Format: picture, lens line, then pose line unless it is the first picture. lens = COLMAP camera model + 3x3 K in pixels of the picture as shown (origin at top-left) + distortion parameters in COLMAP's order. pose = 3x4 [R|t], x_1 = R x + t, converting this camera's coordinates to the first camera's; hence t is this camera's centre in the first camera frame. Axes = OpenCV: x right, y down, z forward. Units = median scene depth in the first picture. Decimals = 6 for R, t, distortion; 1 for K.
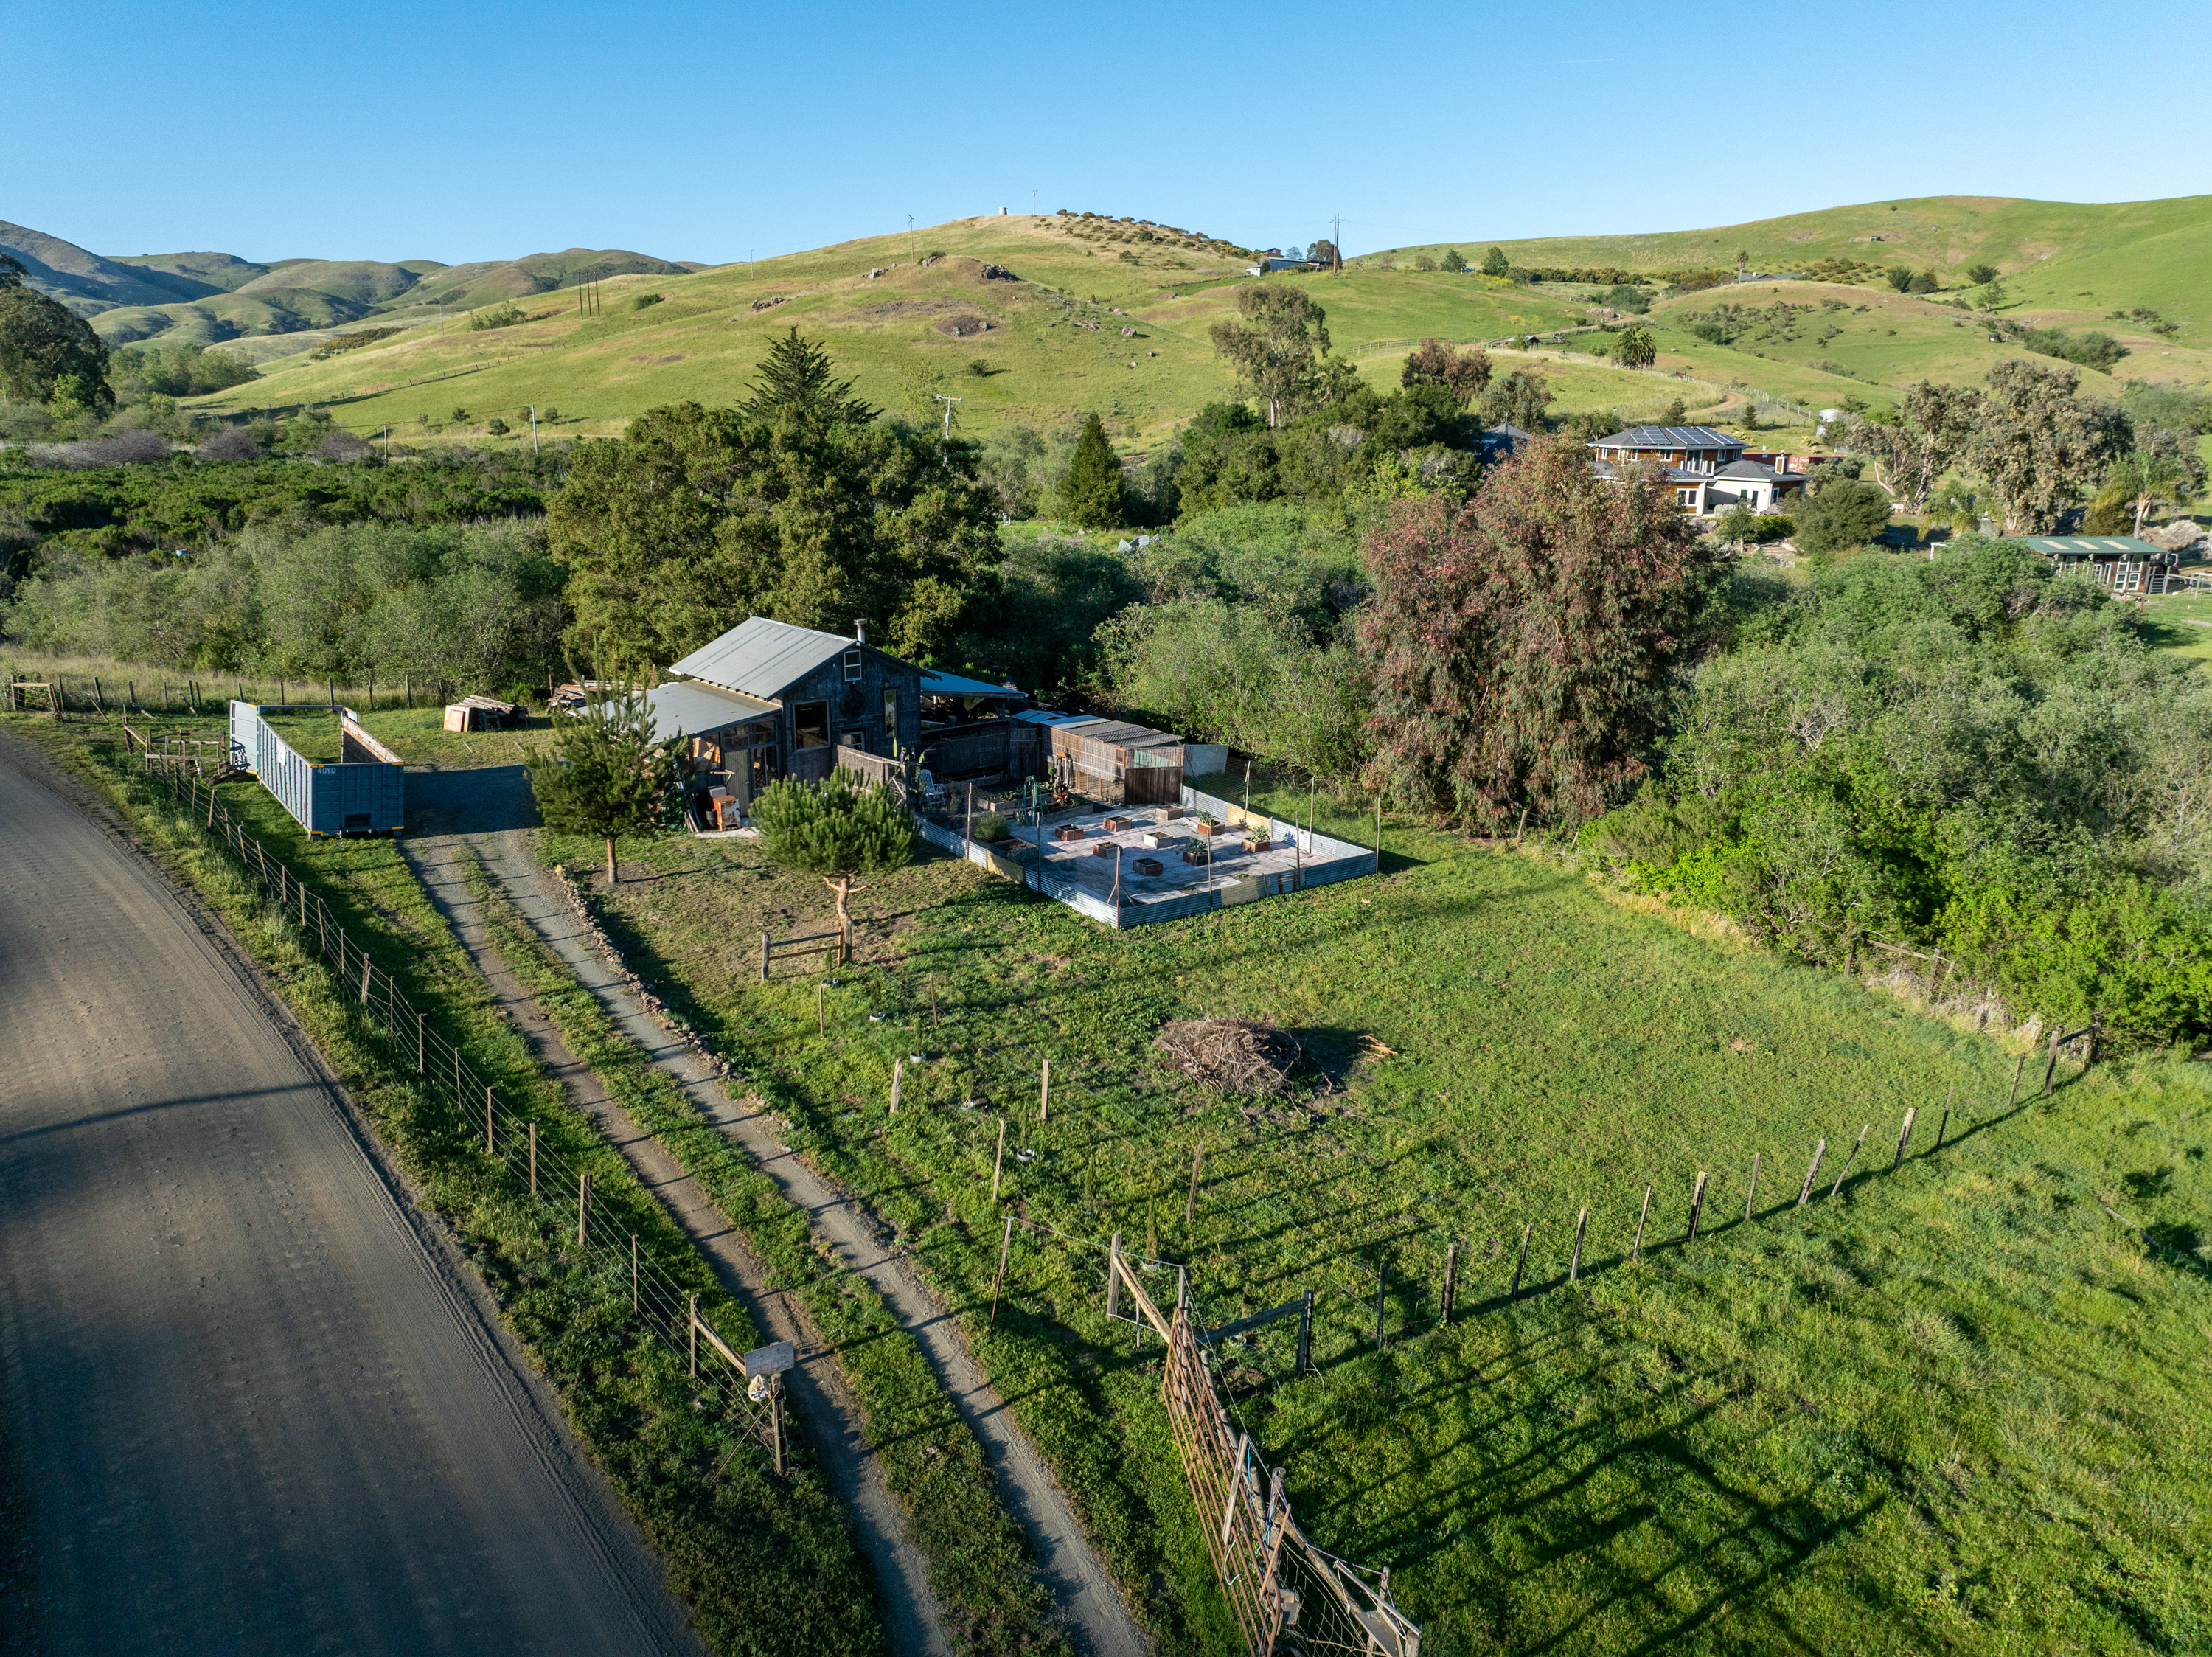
lens RADIAL K [[1555.4, 0, 1106.0], [0, 1555.4, 828.5], [0, 0, 1]] dist [-0.052025, 0.025420]
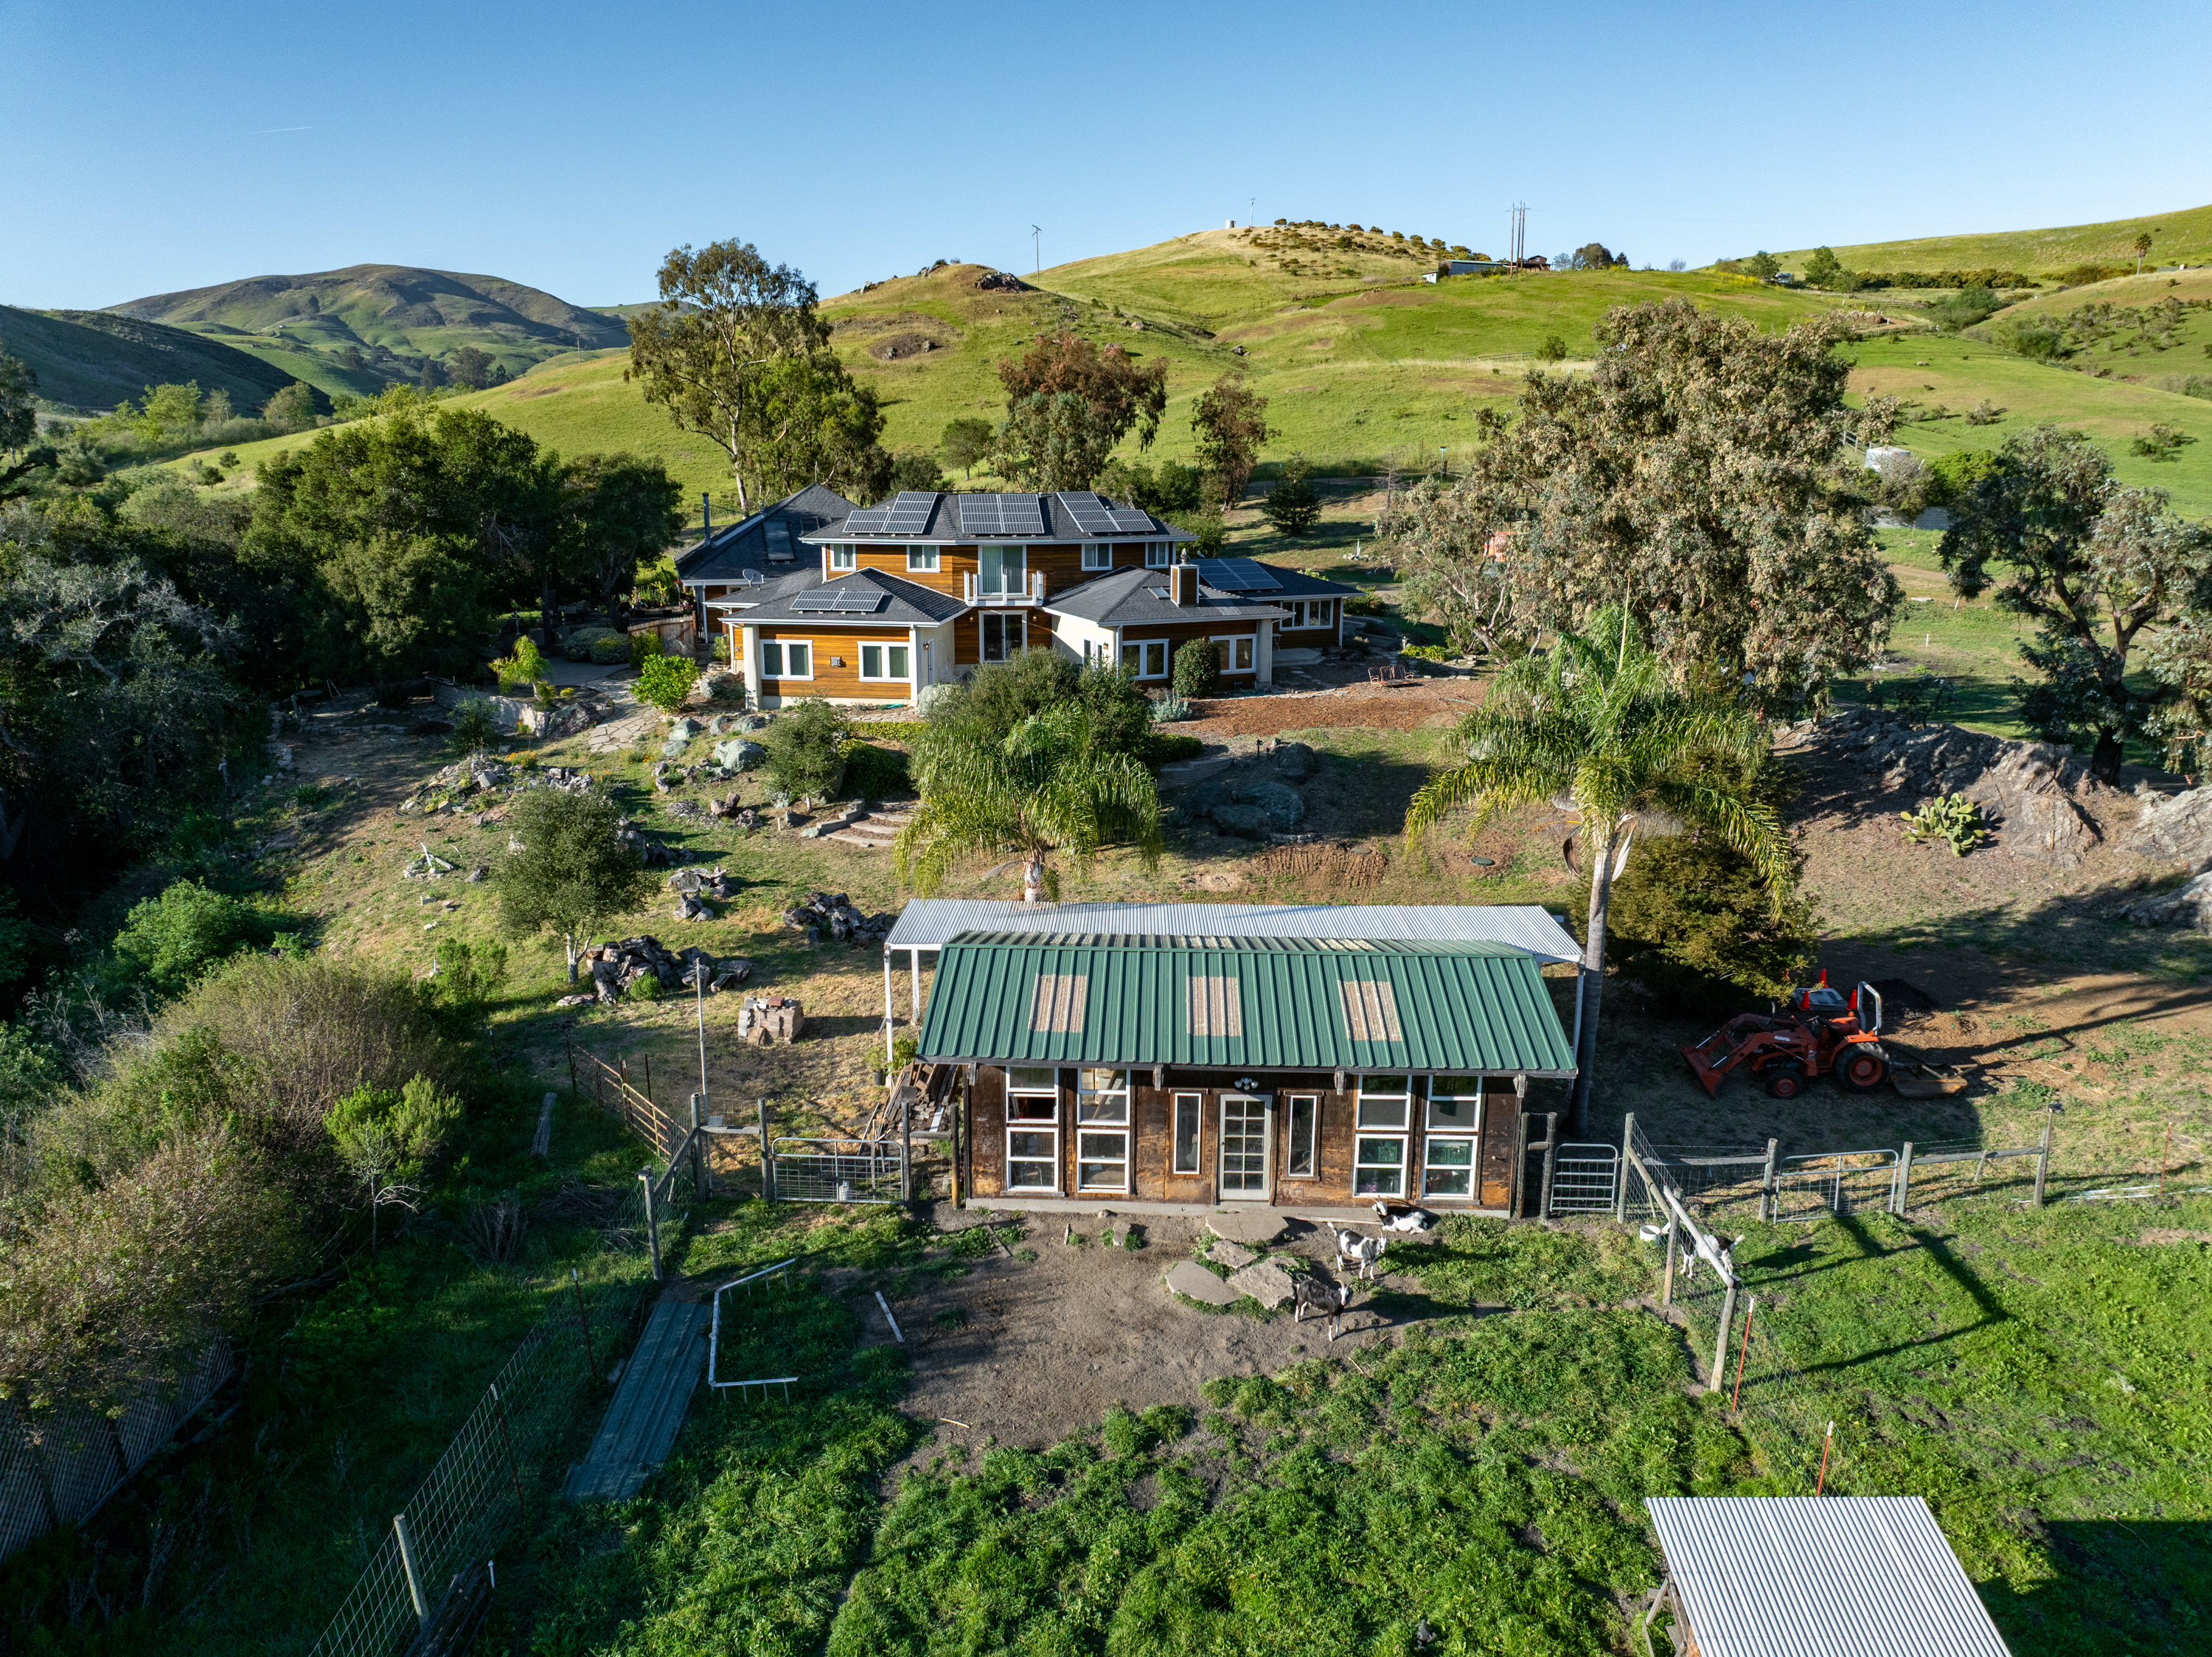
lens RADIAL K [[1555.4, 0, 1106.0], [0, 1555.4, 828.5], [0, 0, 1]] dist [-0.052025, 0.025420]
pose [[0.958566, 0.065405, -0.277261, 0.205990], [-0.071747, 0.997341, -0.012778, -0.060777], [0.275688, 0.032141, 0.960710, 0.222590]]
